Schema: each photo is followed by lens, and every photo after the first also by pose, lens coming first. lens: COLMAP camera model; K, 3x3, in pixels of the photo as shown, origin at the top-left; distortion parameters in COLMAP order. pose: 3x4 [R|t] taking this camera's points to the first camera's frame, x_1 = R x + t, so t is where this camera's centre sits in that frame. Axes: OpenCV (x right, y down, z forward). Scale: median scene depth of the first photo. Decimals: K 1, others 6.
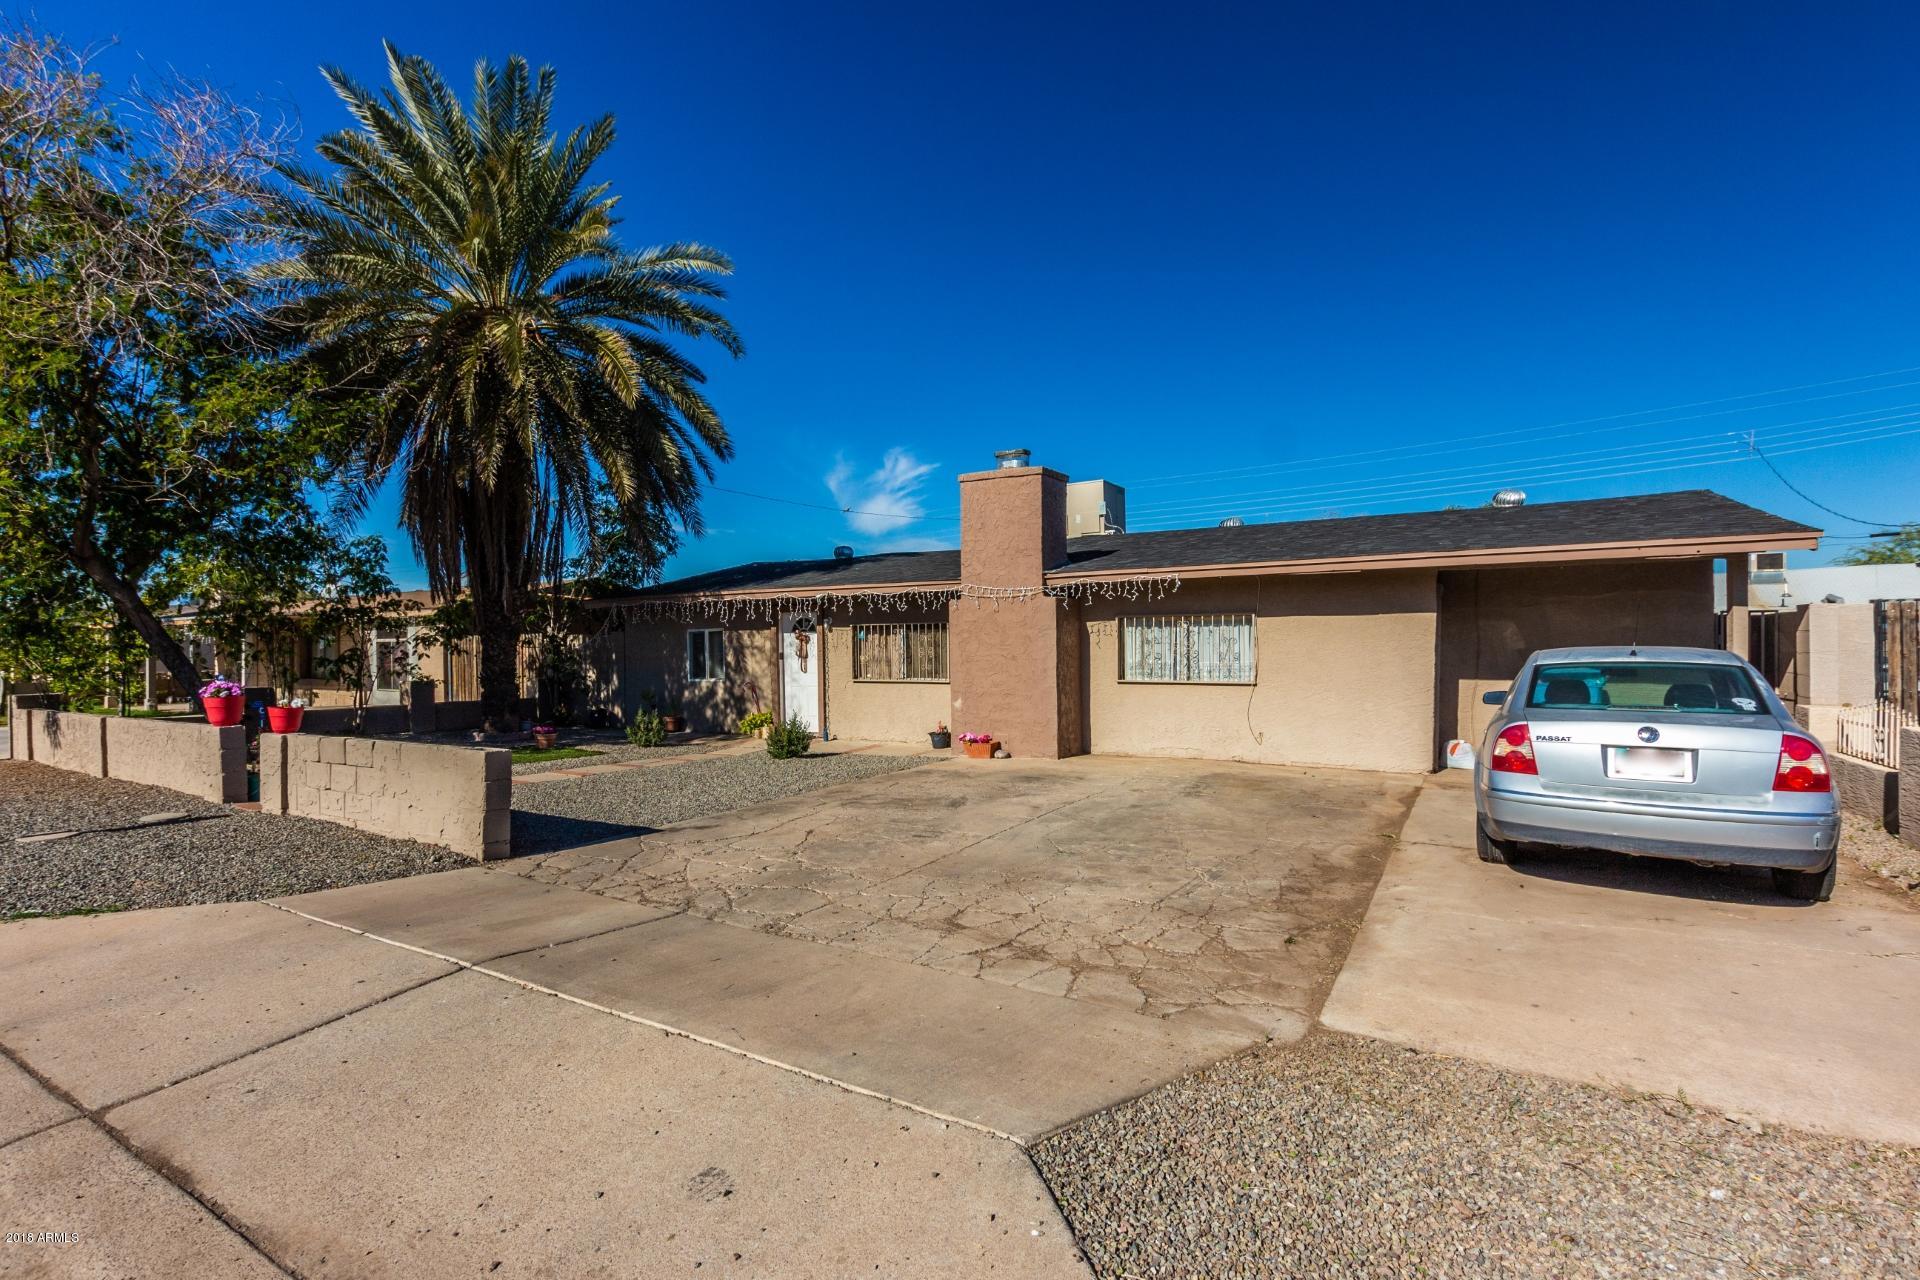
lens RADIAL K [[967.5, 0, 958.8], [0, 967.5, 674.3], [0, 0, 1]] dist [0.010995, -0.000311]
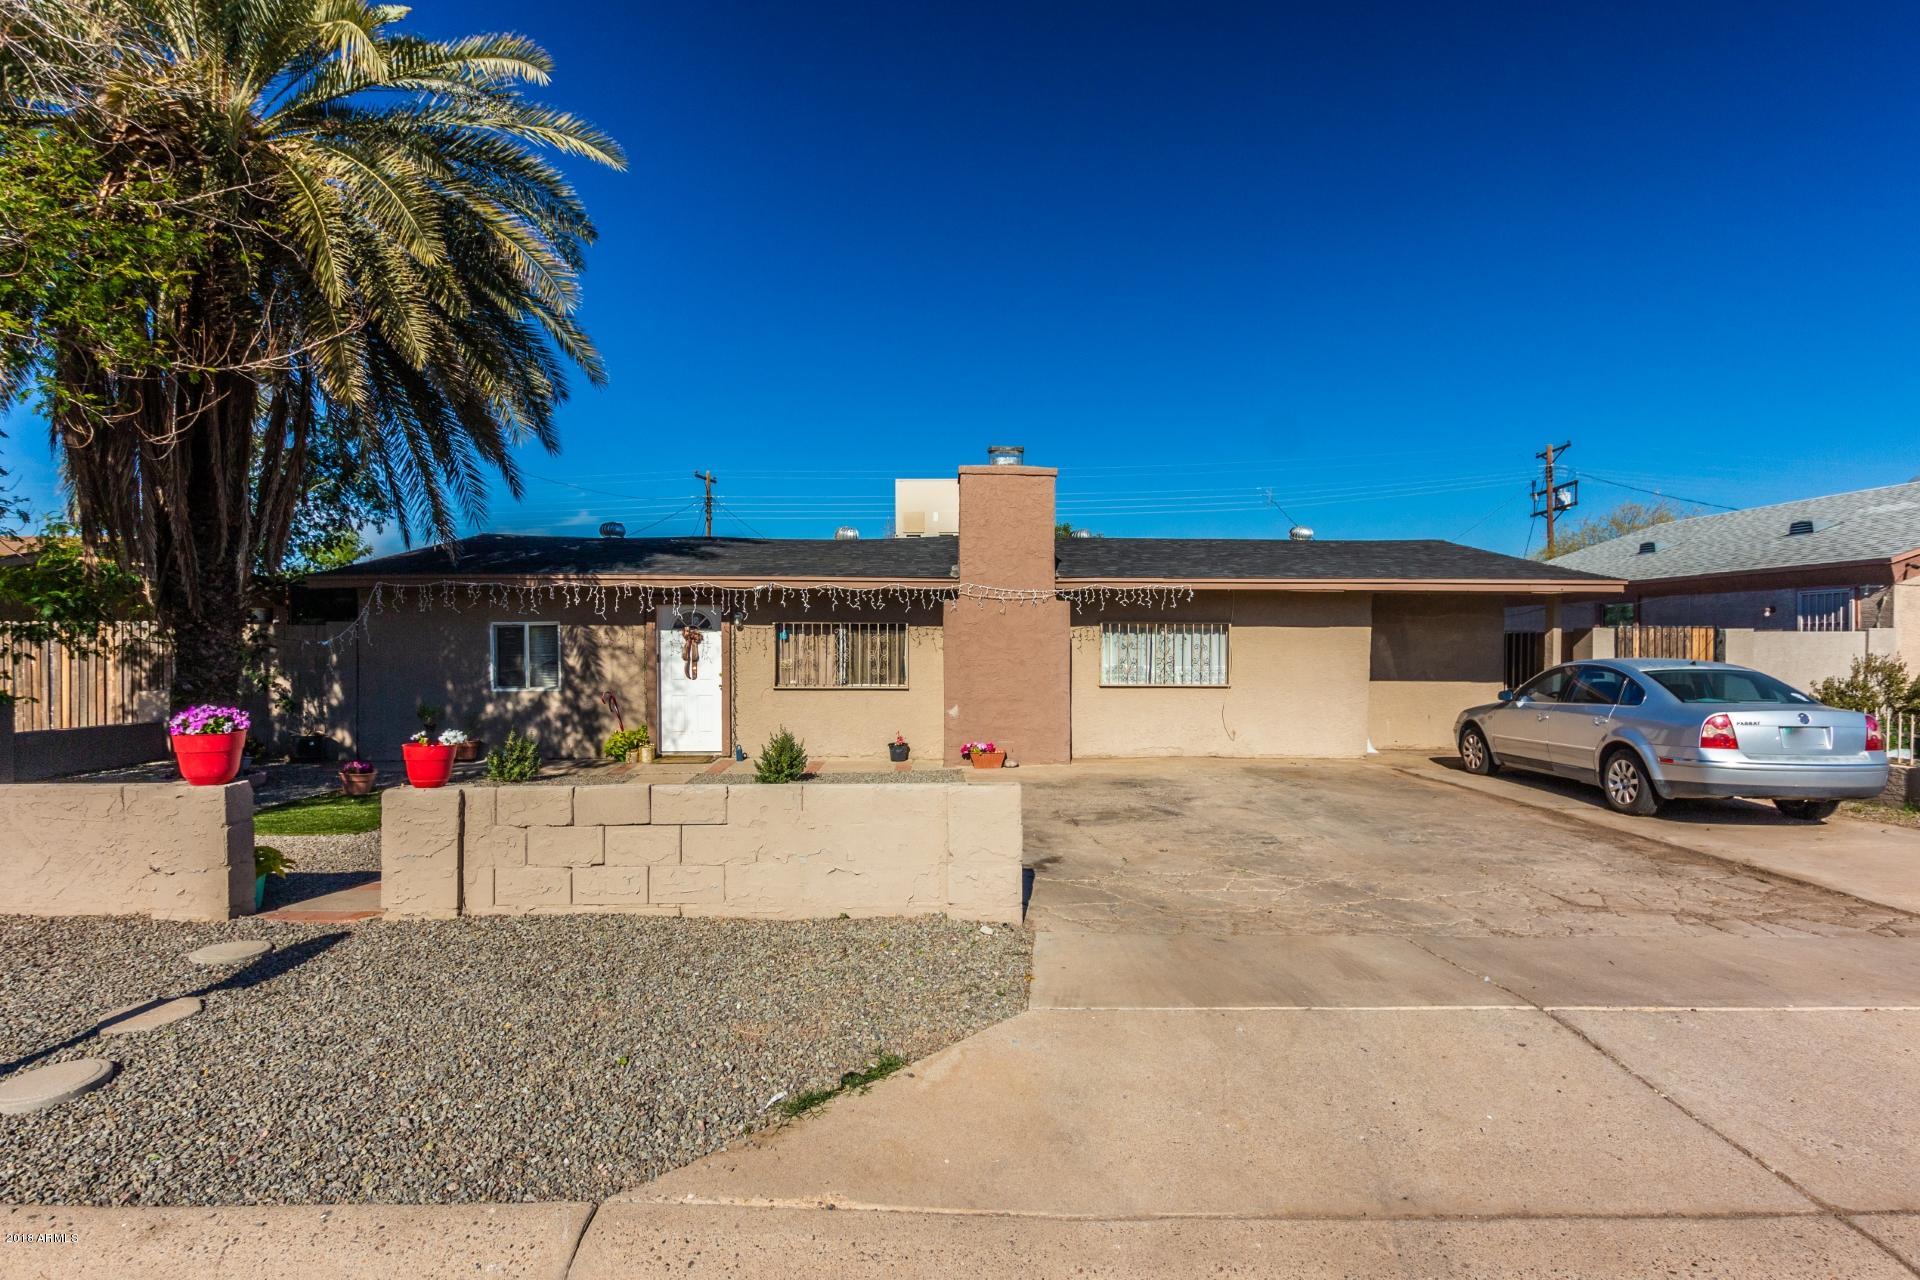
lens RADIAL K [[1015.1, 0, 973.7], [0, 1015.1, 675.2], [0, 0, 1]] dist [0.001712, -0.001972]
pose [[0.820689, -0.005961, 0.571344, -0.526885], [0.005494, 0.999982, 0.002542, -0.006688], [-0.571349, 0.001053, 0.820707, 0.184490]]
